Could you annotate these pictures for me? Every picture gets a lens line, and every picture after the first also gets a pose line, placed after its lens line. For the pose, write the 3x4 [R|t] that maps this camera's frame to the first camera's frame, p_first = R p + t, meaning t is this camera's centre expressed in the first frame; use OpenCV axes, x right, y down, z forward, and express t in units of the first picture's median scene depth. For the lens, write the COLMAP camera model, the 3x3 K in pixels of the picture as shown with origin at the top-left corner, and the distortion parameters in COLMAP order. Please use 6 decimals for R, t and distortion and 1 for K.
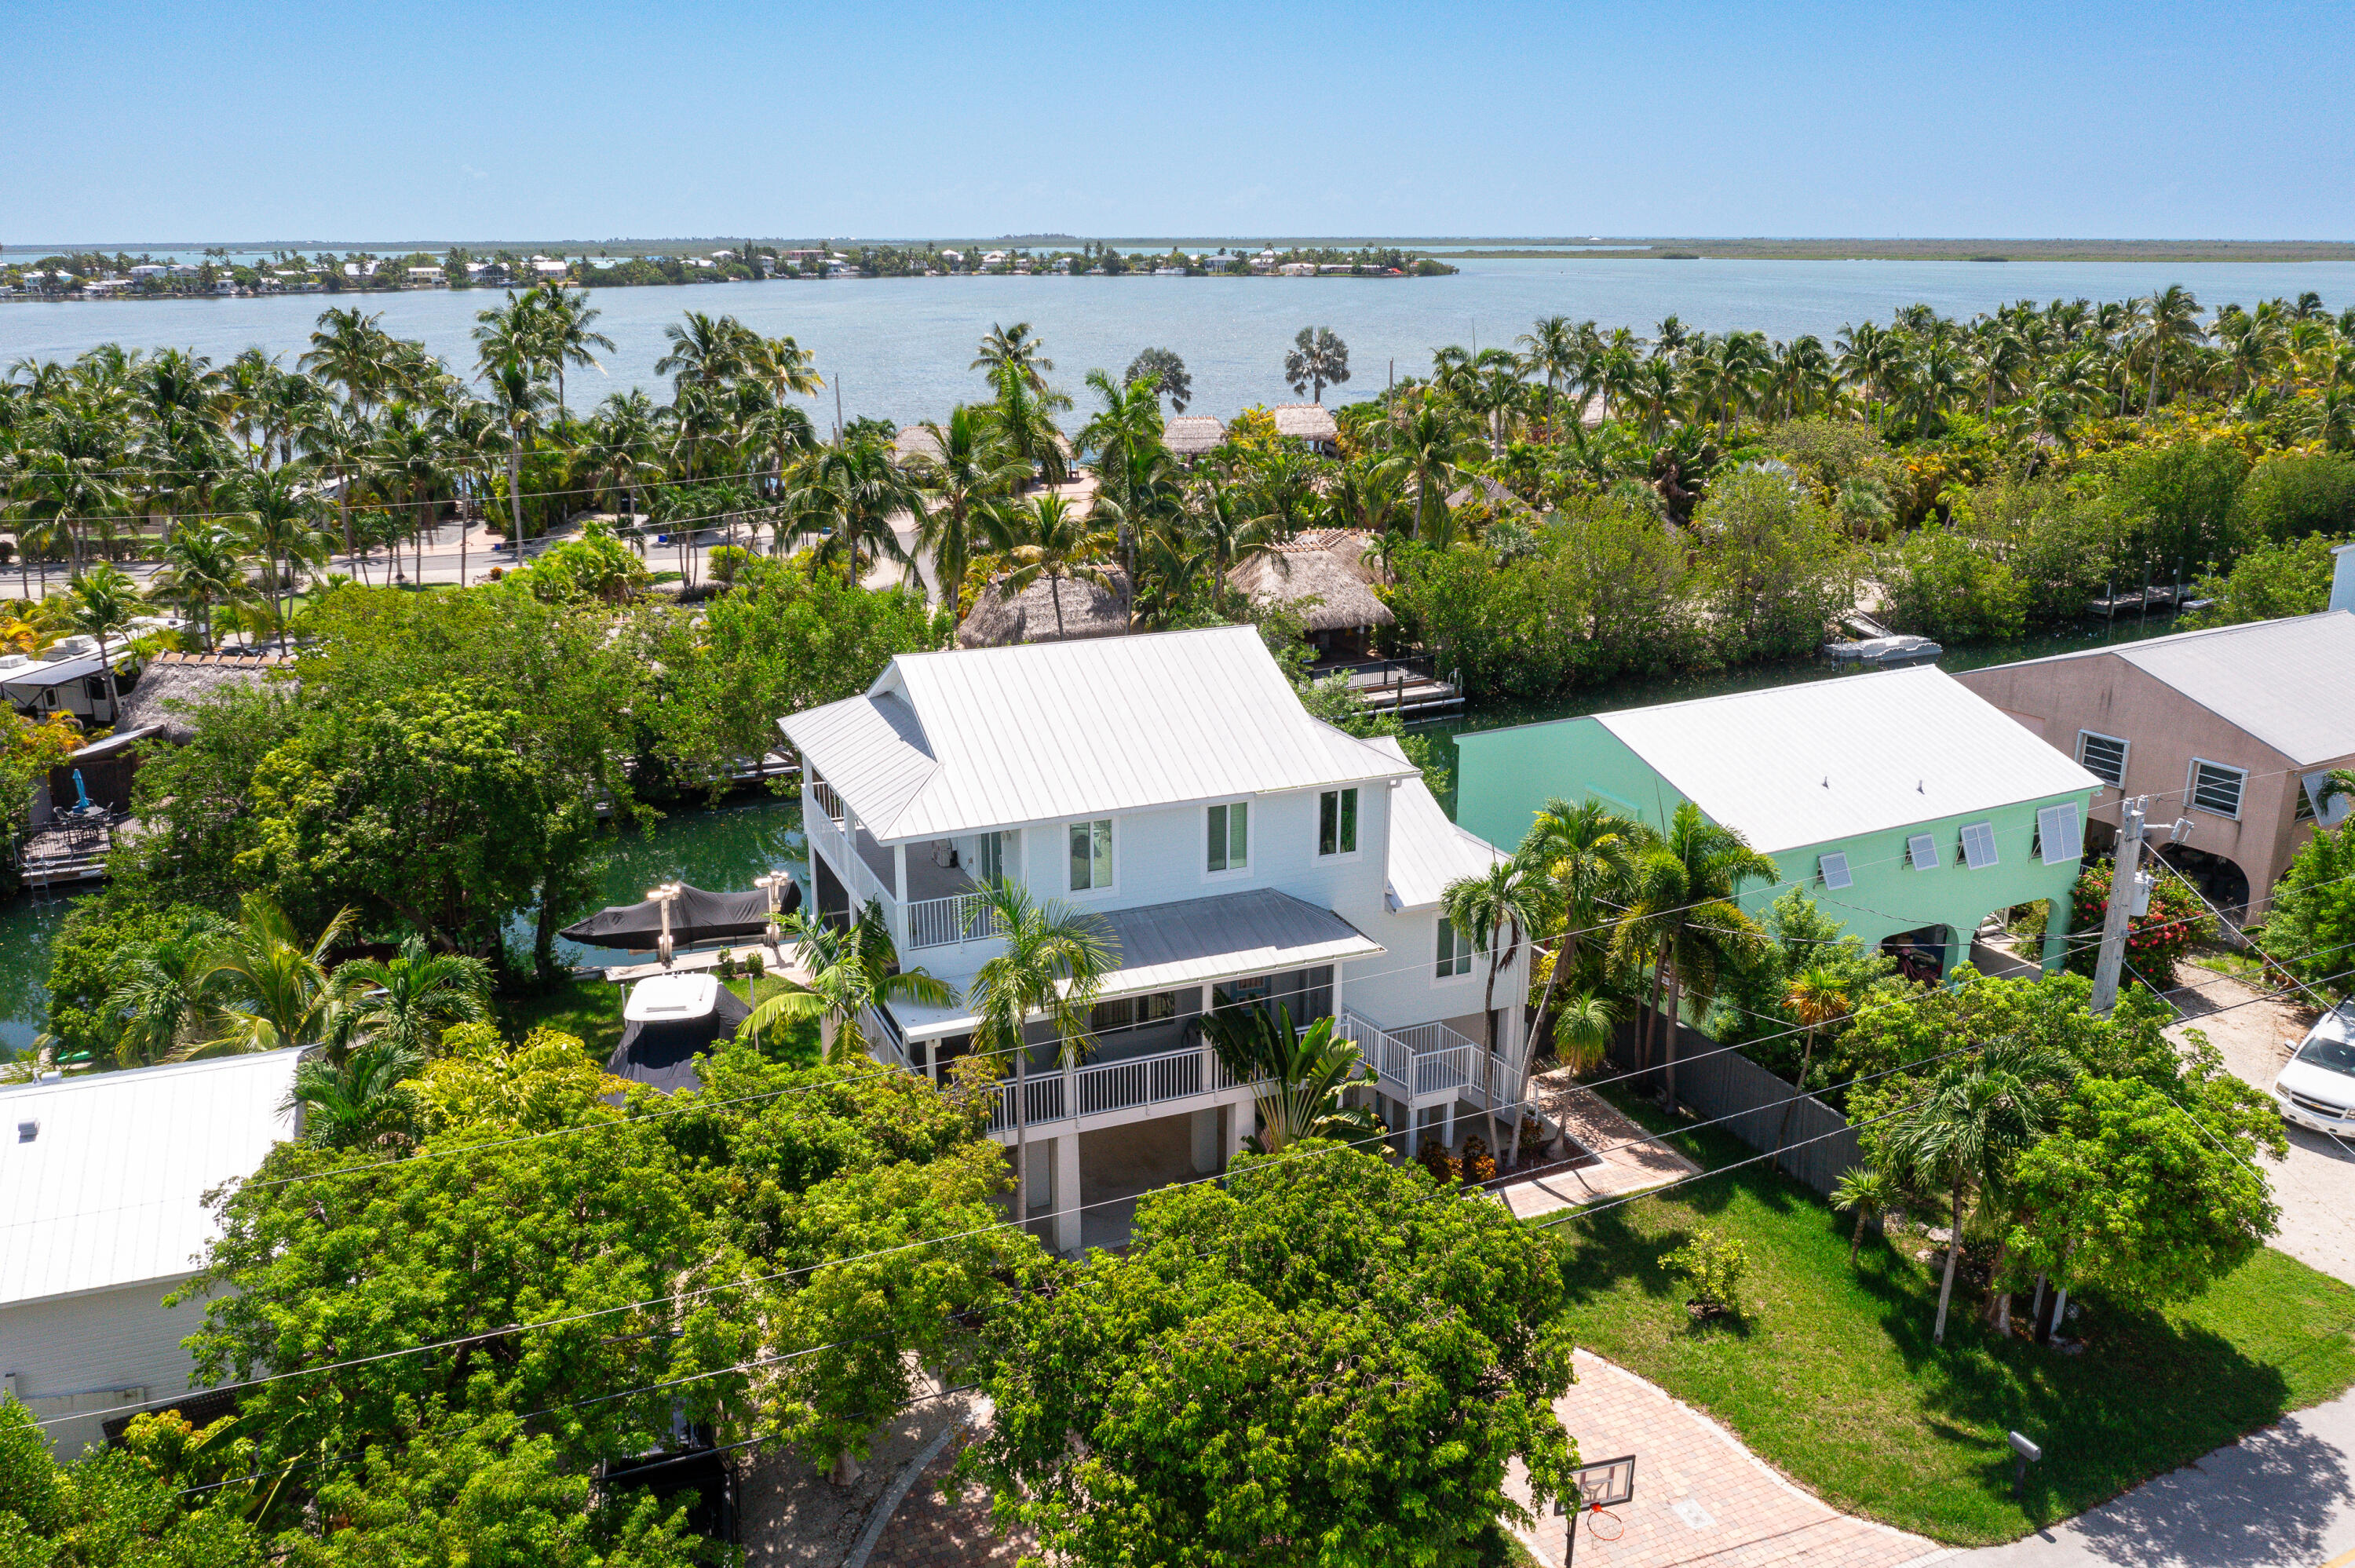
lens RADIAL K [[1865.4, 0, 1184.3], [0, 1865.4, 773.0], [0, 0, 1]] dist [-0.023181, 0.011815]
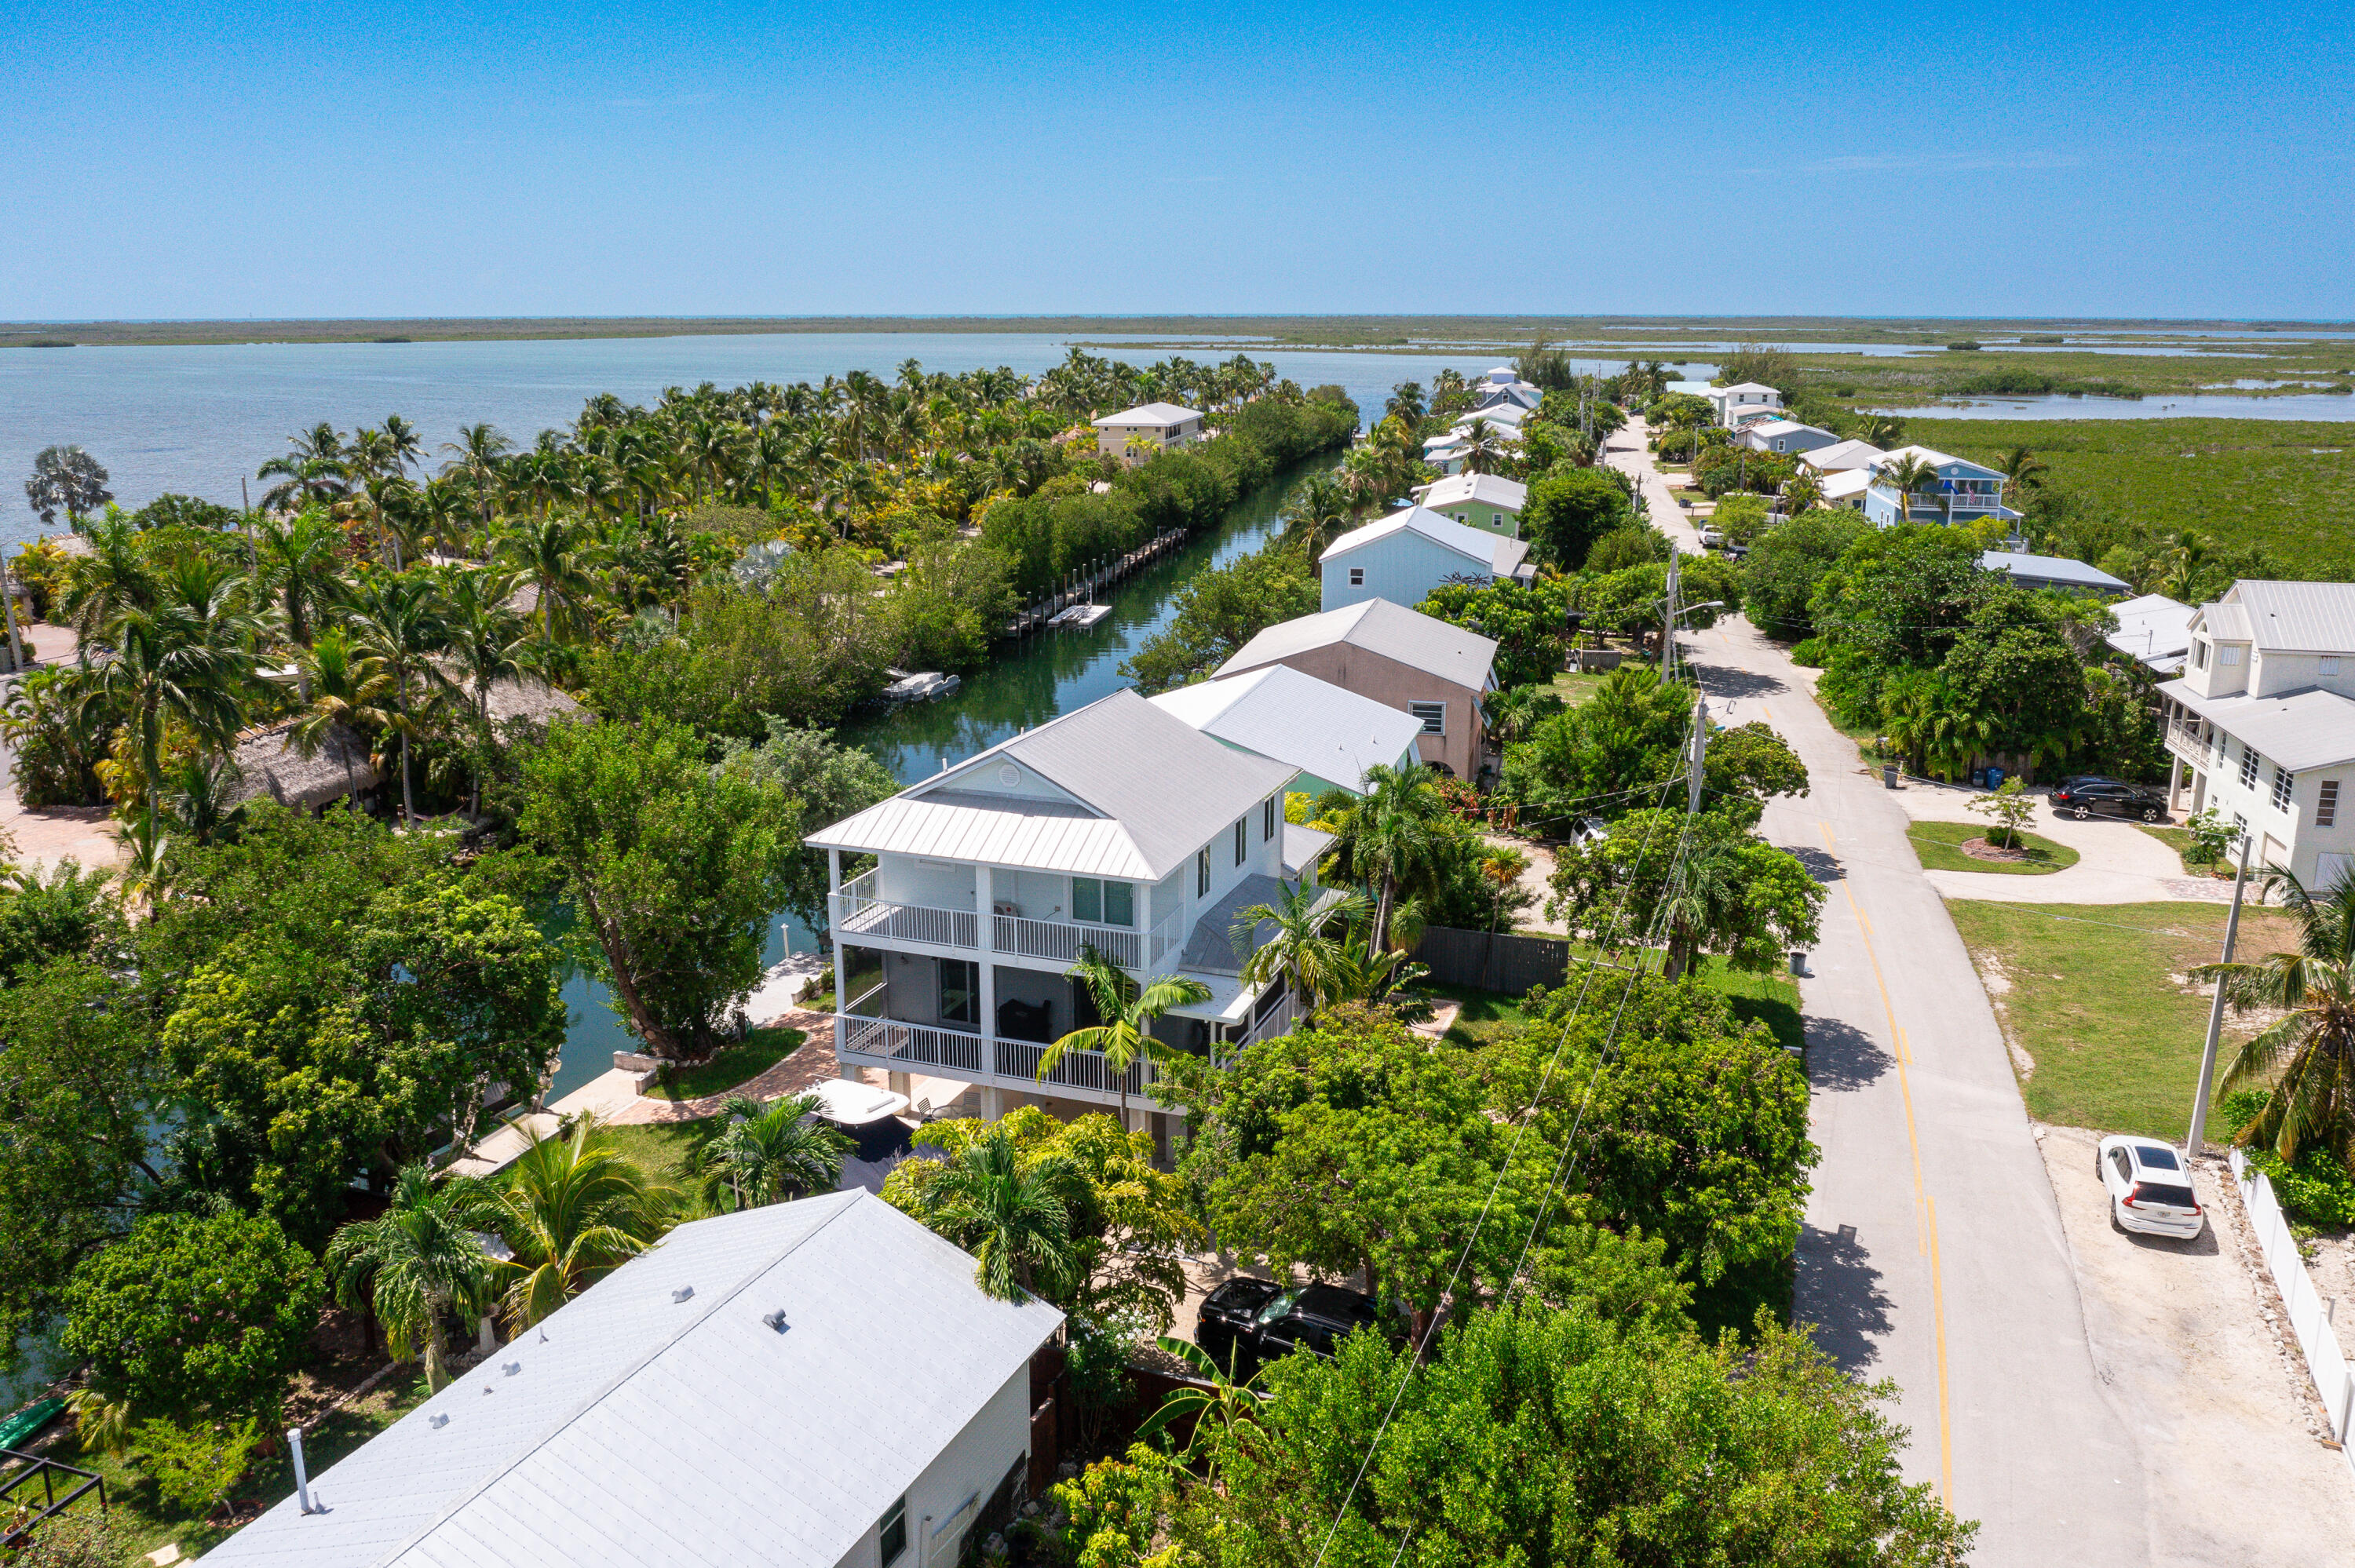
lens RADIAL K [[1865.4, 0, 1184.3], [0, 1865.4, 773.0], [0, 0, 1]] dist [-0.023181, 0.011815]
pose [[0.688104, -0.176137, 0.703910, -0.787885], [0.204004, 0.977922, 0.045279, -0.067341], [-0.696344, 0.112444, 0.708845, 0.072252]]
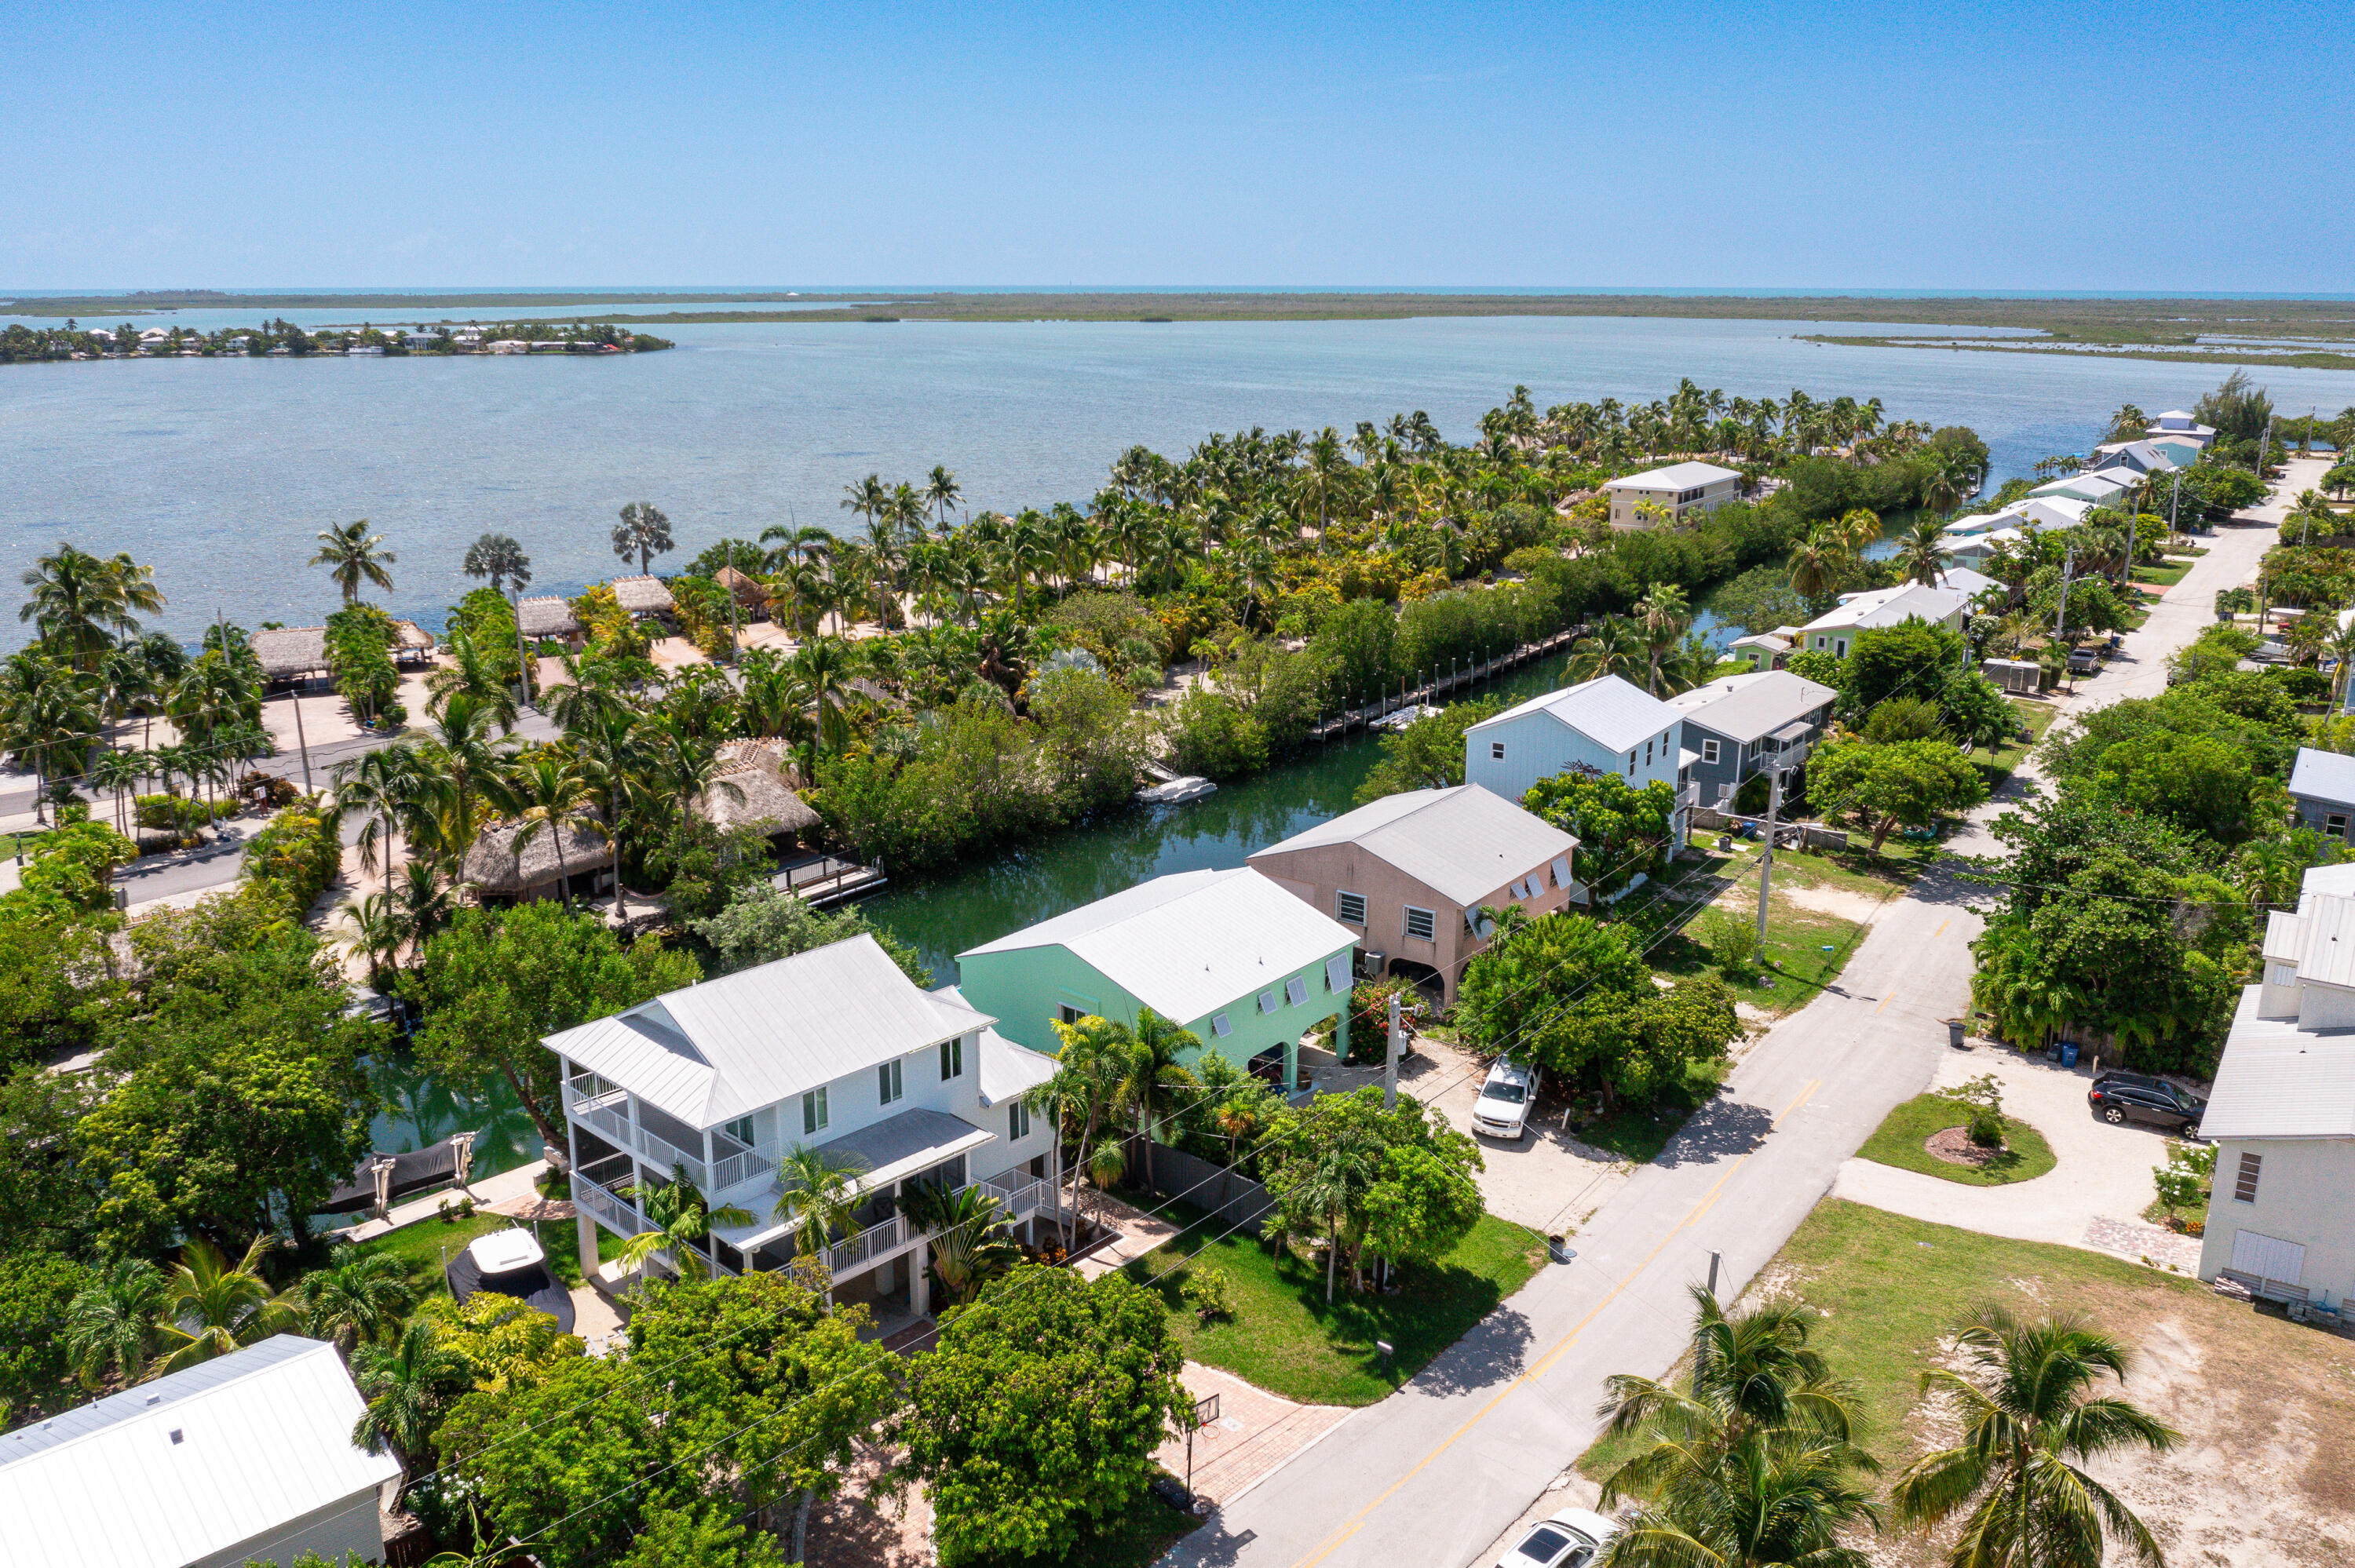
lens RADIAL K [[1855.3, 0, 1186.8], [0, 1855.3, 772.4], [0, 0, 1]] dist [-0.018595, 0.008531]
pose [[0.915306, -0.101643, 0.389723, -0.283879], [0.110568, 0.993868, -0.000471, -0.169233], [-0.387286, 0.043522, 0.920932, -0.480502]]
